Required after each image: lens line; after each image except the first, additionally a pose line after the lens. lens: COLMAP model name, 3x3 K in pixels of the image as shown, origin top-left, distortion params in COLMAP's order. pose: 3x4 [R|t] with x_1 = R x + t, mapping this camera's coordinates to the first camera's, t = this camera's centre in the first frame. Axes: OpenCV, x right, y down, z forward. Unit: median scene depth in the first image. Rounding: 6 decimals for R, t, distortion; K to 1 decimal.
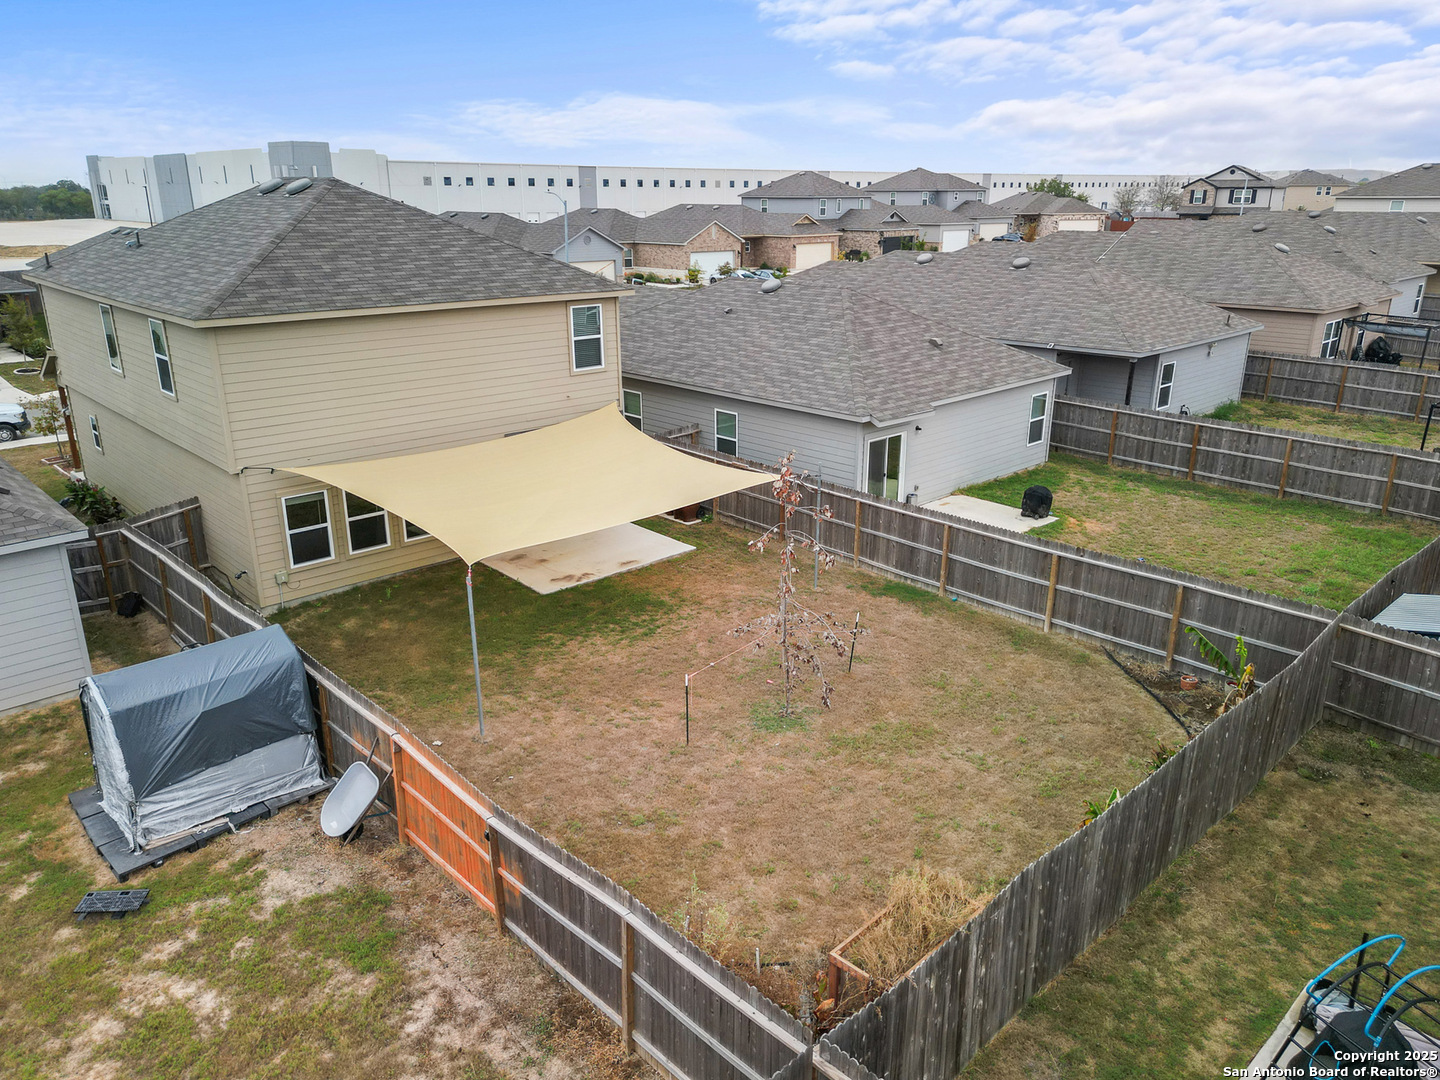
lens RADIAL K [[1022.3, 0, 744.5], [0, 1022.3, 536.4], [0, 0, 1]] dist [0.070244, -0.061464]
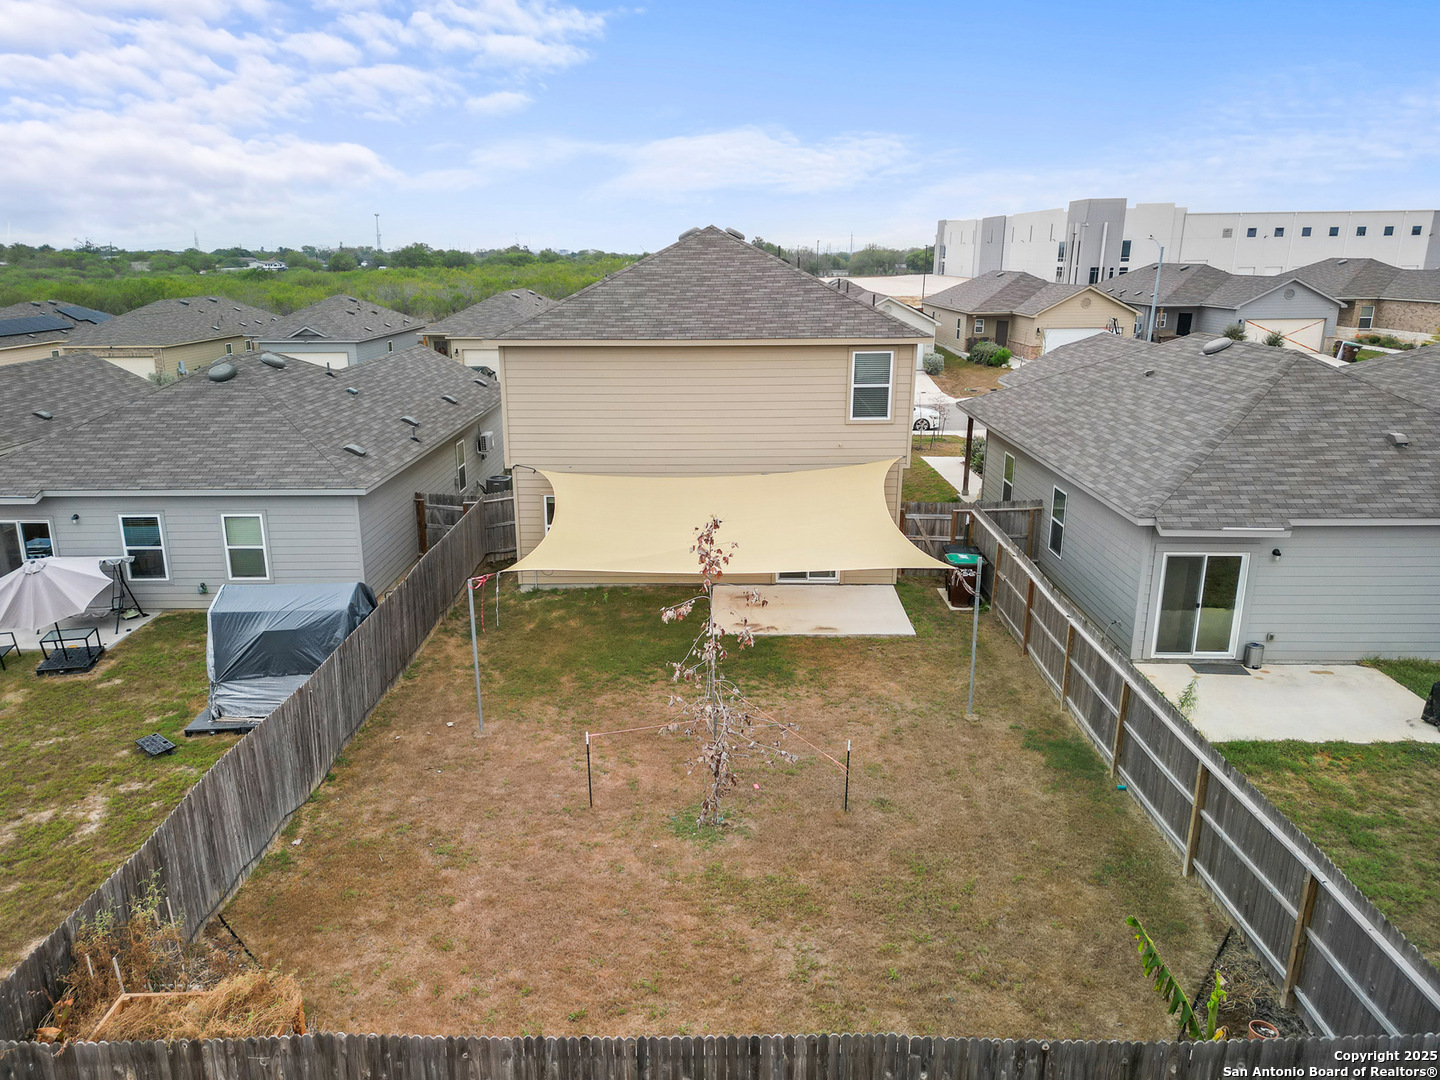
lens RADIAL K [[1024.3, 0, 720.0], [0, 1024.3, 540.0], [0, 0, 1]] dist [0.084906, -0.094644]
pose [[0.706647, 0.185096, -0.682927, 0.460952], [-0.217687, 0.975236, 0.039074, -0.071646], [0.673248, 0.121053, 0.729441, 0.272240]]
